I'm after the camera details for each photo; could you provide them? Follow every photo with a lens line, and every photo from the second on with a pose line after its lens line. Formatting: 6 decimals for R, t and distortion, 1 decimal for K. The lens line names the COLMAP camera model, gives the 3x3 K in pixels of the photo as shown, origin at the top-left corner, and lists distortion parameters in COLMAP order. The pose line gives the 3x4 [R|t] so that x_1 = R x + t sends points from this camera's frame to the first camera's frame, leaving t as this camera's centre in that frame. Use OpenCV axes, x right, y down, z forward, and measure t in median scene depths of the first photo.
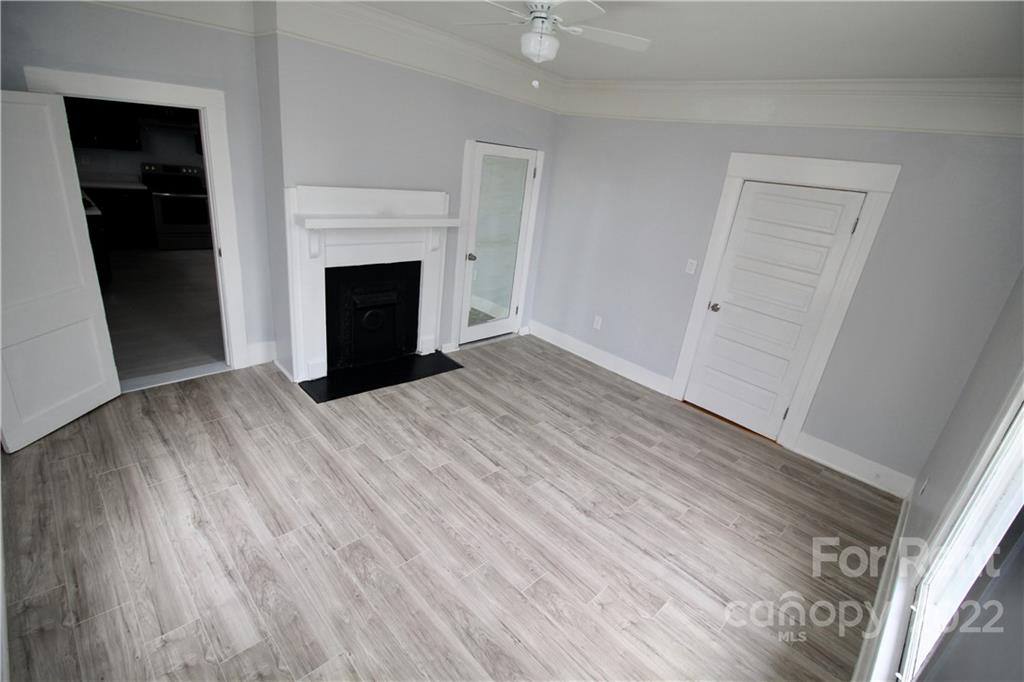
lens RADIAL K [[464.8, 0, 513.2], [0, 464.8, 335.9], [0, 0, 1]] dist [-0.011847, -0.001884]
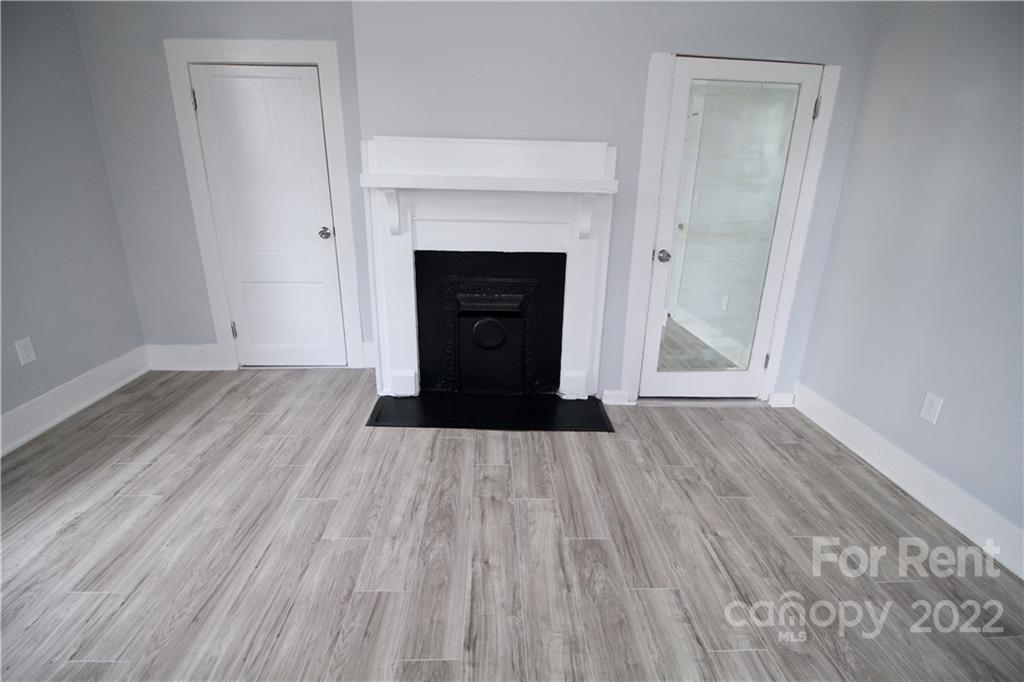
lens RADIAL K [[464.8, 0, 530.5], [0, 464.8, 338.9], [0, 0, 1]] dist [-0.011847, -0.001884]
pose [[0.747032, 0.110342, -0.655567, 0.208163], [-0.180790, 0.982683, -0.040614, -0.007445], [0.639733, 0.148860, 0.754044, 0.494449]]
